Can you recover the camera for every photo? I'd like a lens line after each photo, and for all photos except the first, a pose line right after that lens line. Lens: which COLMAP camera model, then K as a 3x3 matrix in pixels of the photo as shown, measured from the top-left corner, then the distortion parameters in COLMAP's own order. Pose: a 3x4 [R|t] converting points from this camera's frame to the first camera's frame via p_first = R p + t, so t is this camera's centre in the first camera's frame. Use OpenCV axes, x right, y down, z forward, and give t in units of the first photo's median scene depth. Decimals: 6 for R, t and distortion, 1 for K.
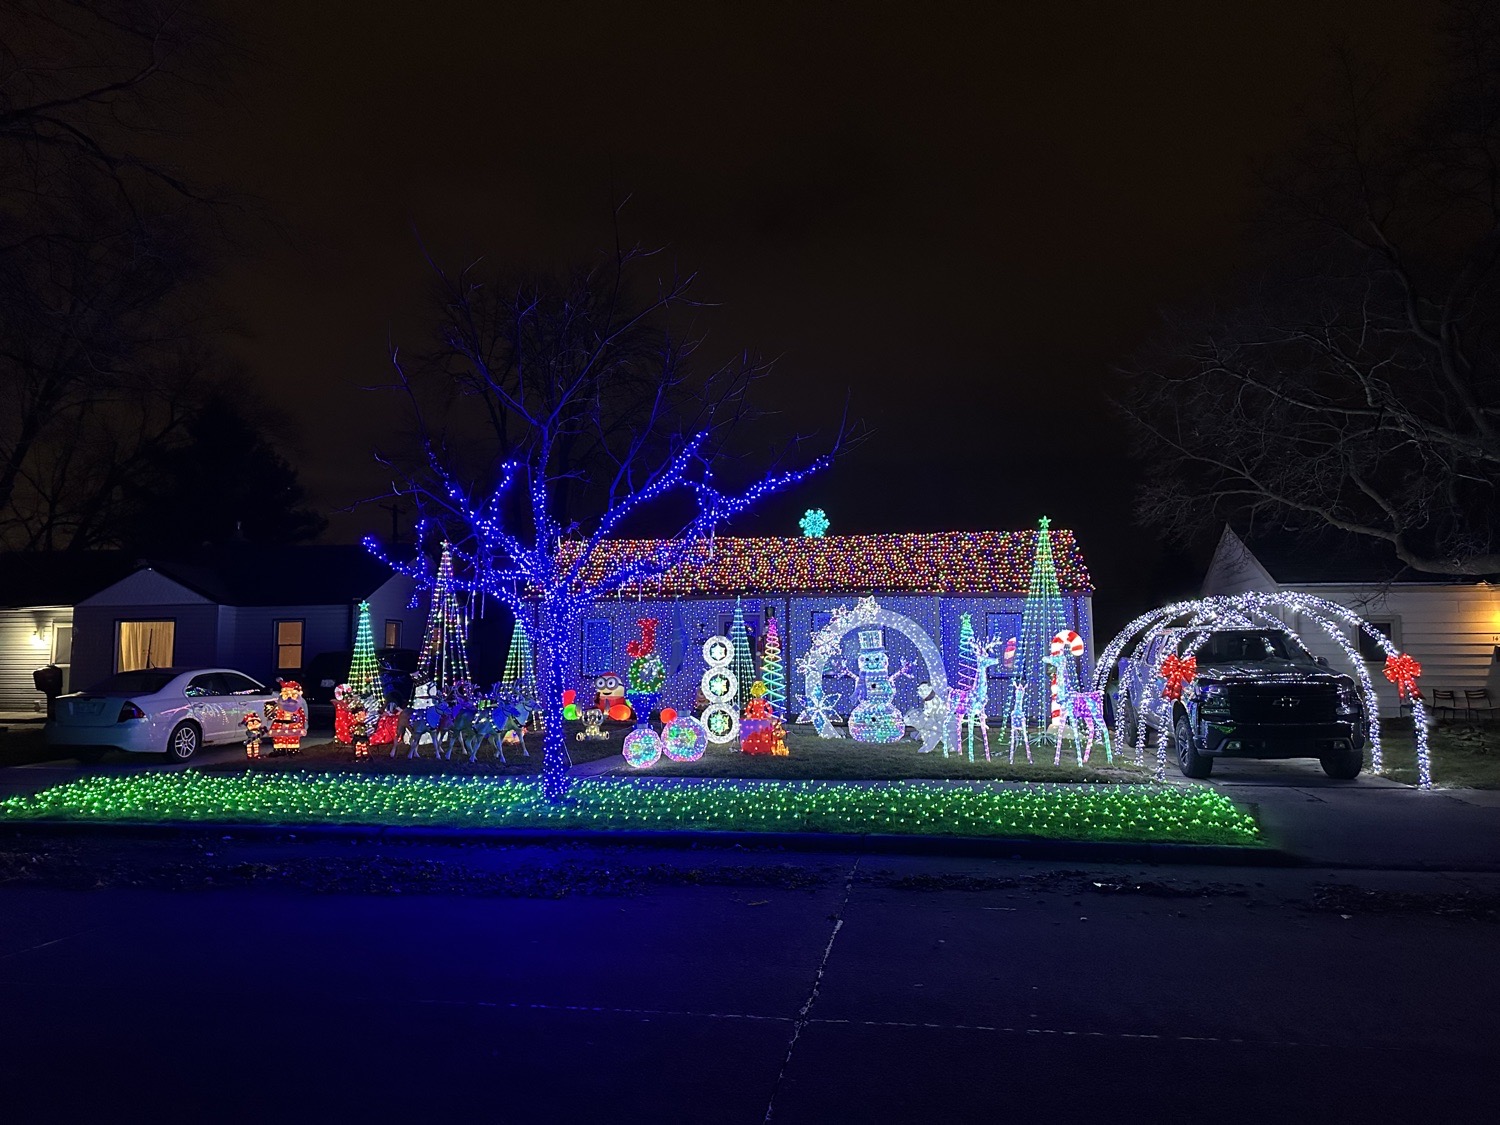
lens RADIAL K [[1032.9, 0, 752.1], [0, 1032.9, 562.2], [0, 0, 1]] dist [0.140742, -0.187212]
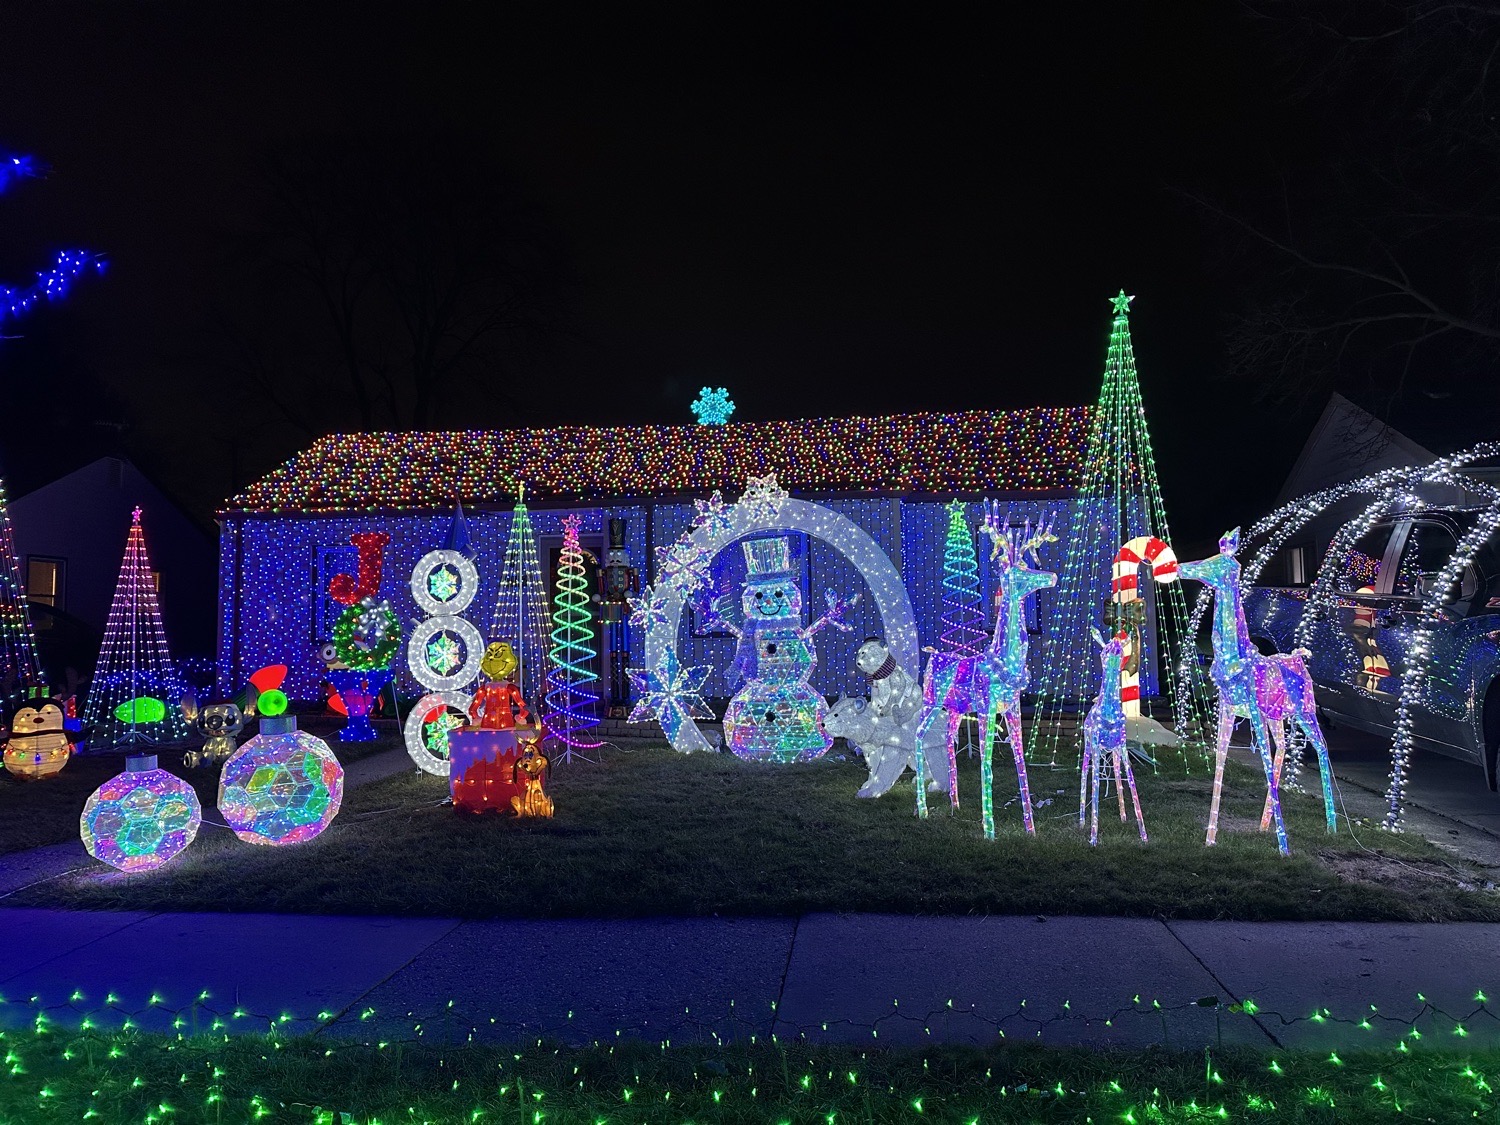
lens RADIAL K [[1032.9, 0, 752.1], [0, 1032.9, 562.2], [0, 0, 1]] dist [0.140742, -0.187212]
pose [[0.999116, -0.011645, 0.040389, 0.084300], [0.010297, 0.999389, 0.033413, 0.058886], [-0.040754, -0.032968, 0.998625, 0.485740]]
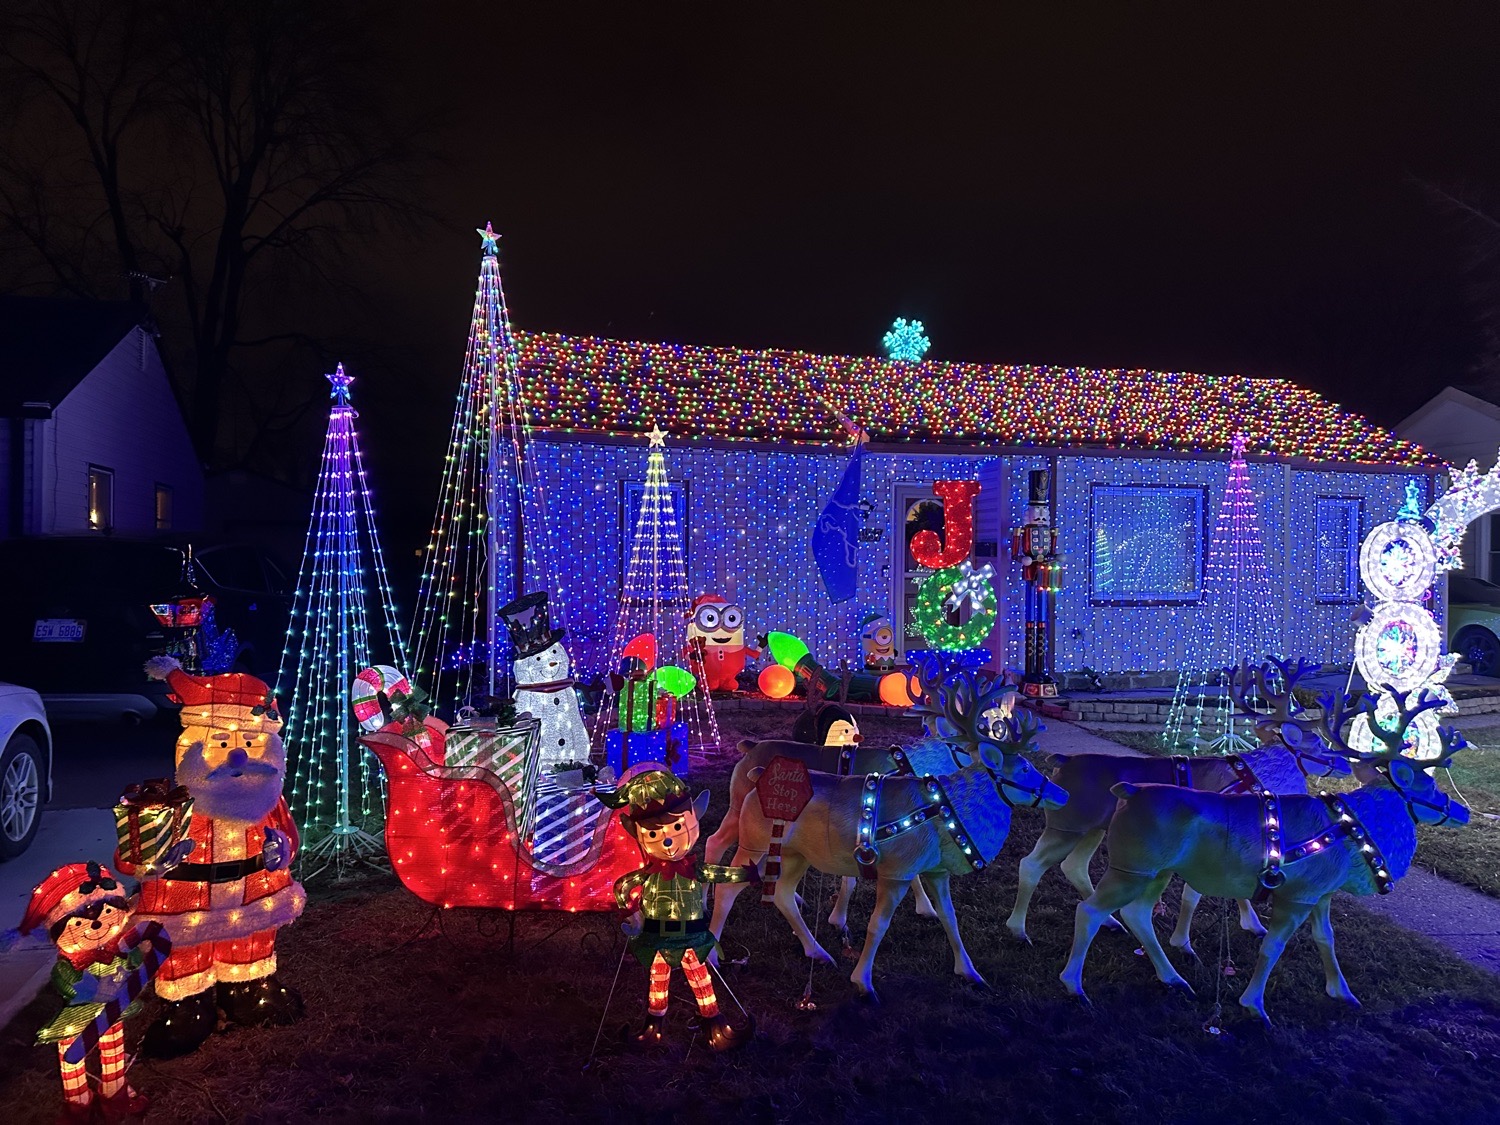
lens RADIAL K [[1032.9, 0, 752.1], [0, 1032.9, 562.2], [0, 0, 1]] dist [0.140742, -0.187212]
pose [[0.917192, 0.010274, 0.398313, -0.385431], [-0.049421, 0.994881, 0.088139, 0.060073], [-0.395368, -0.100526, 0.913005, 0.692528]]
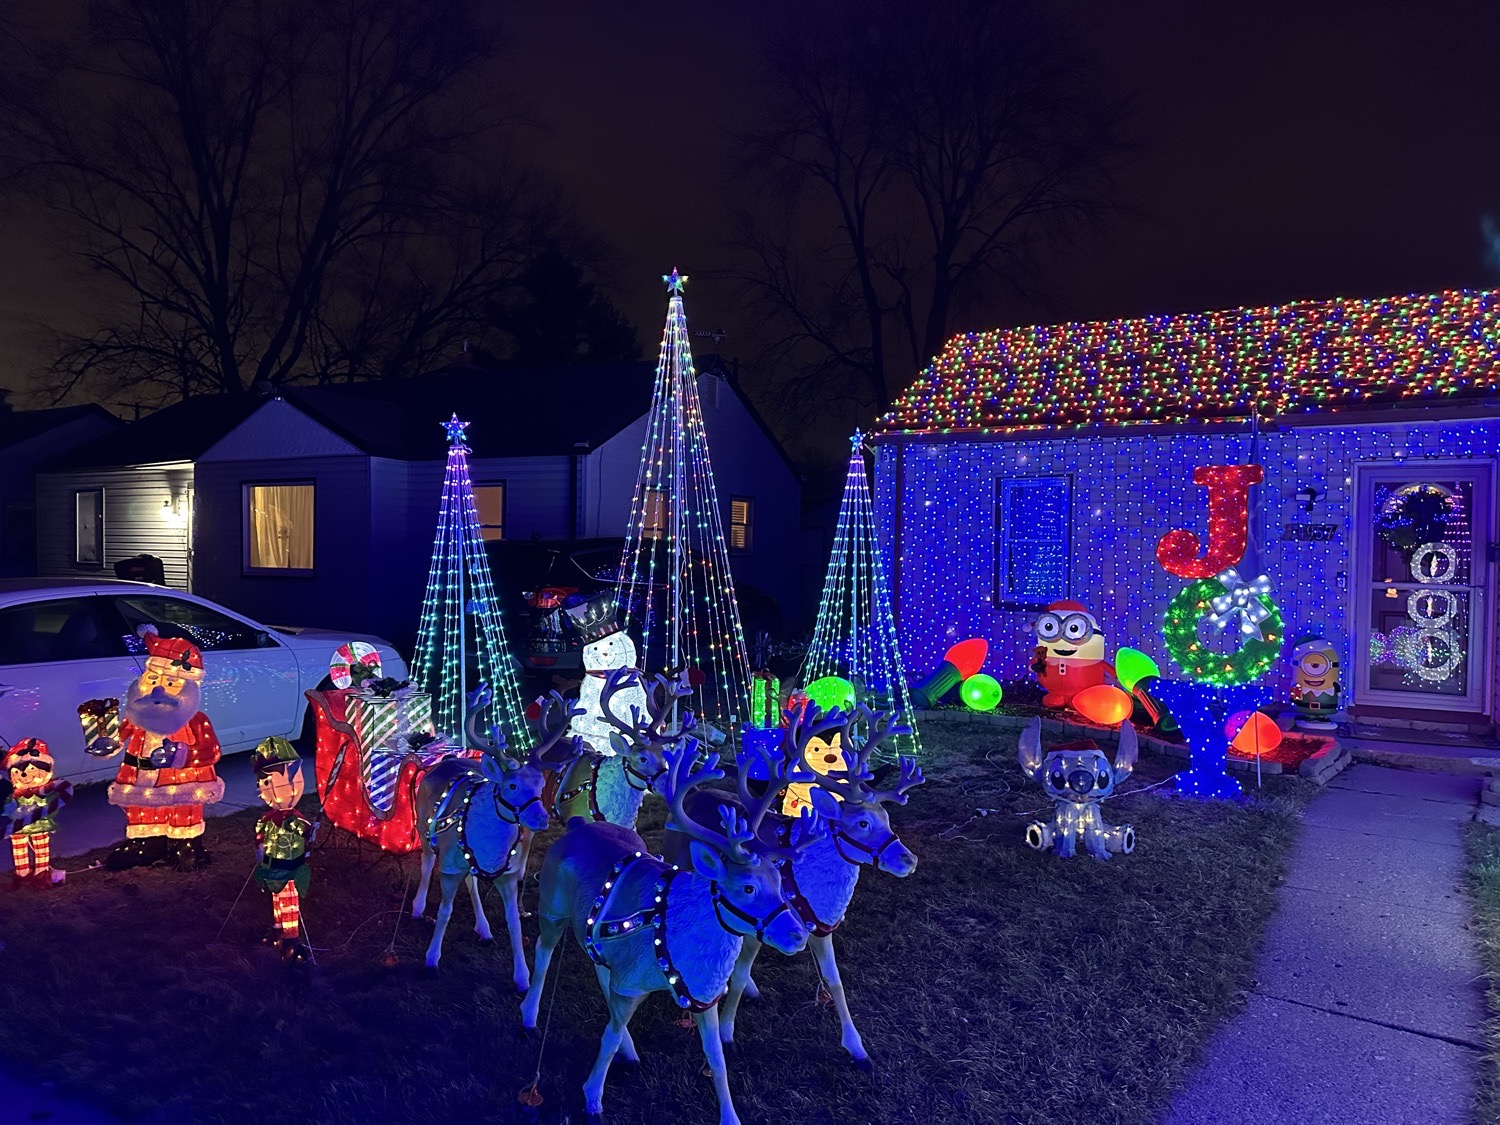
lens RADIAL K [[1032.9, 0, 752.1], [0, 1032.9, 562.2], [0, 0, 1]] dist [0.140742, -0.187212]
pose [[0.939375, 0.022058, -0.342182, -0.139344], [0.016019, 0.994016, 0.108053, 0.051195], [0.342518, -0.106984, 0.933400, 0.684304]]
